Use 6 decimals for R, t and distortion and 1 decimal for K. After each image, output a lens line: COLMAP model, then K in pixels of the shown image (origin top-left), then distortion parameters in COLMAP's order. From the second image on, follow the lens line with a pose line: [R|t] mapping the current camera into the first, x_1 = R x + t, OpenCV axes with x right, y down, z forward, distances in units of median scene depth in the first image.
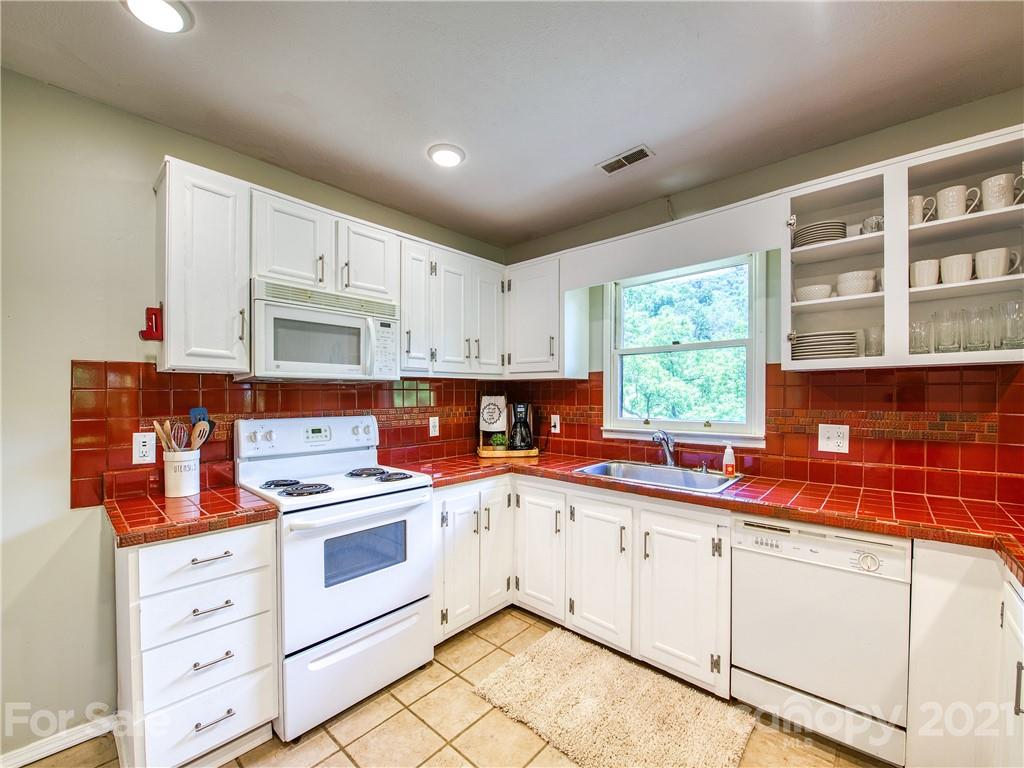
lens RADIAL K [[415.5, 0, 527.4], [0, 415.5, 399.0], [0, 0, 1]] dist [-0.021868, -0.000162]
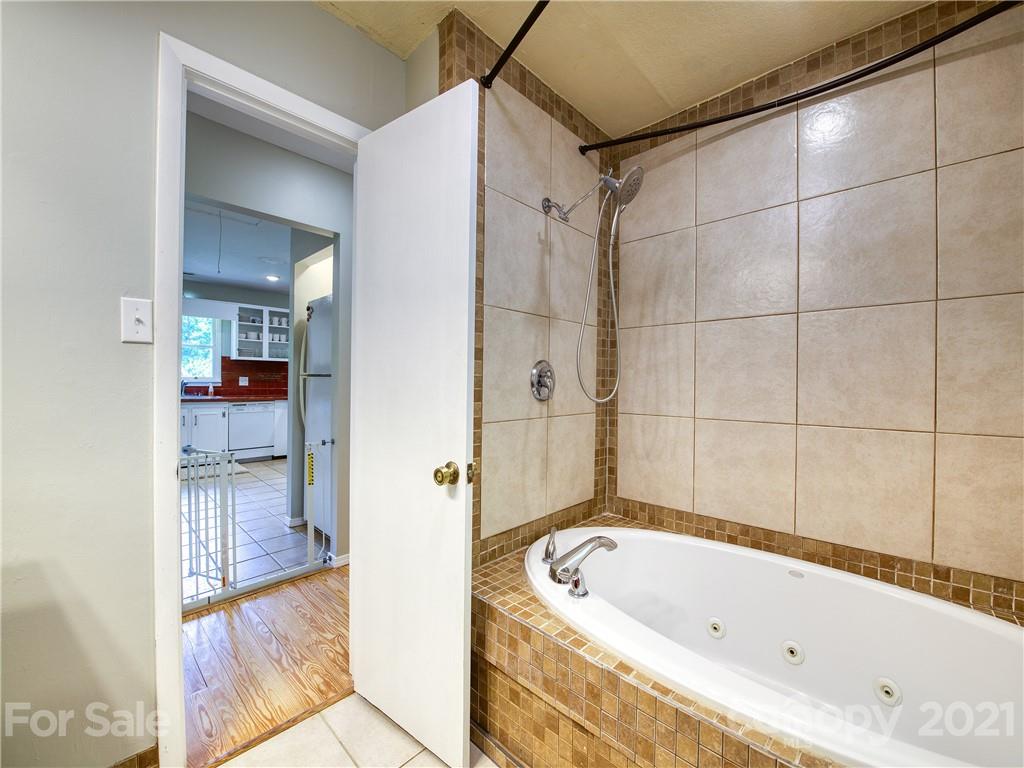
lens RADIAL K [[414.9, 0, 511.2], [0, 414.9, 379.4], [0, 0, 1]] dist [-0.018234, -0.000543]
pose [[0.046700, 0.003046, 0.998904, -2.465322], [-0.002944, 0.999991, -0.002912, 0.088685], [-0.998905, -0.002805, 0.046708, -1.284663]]
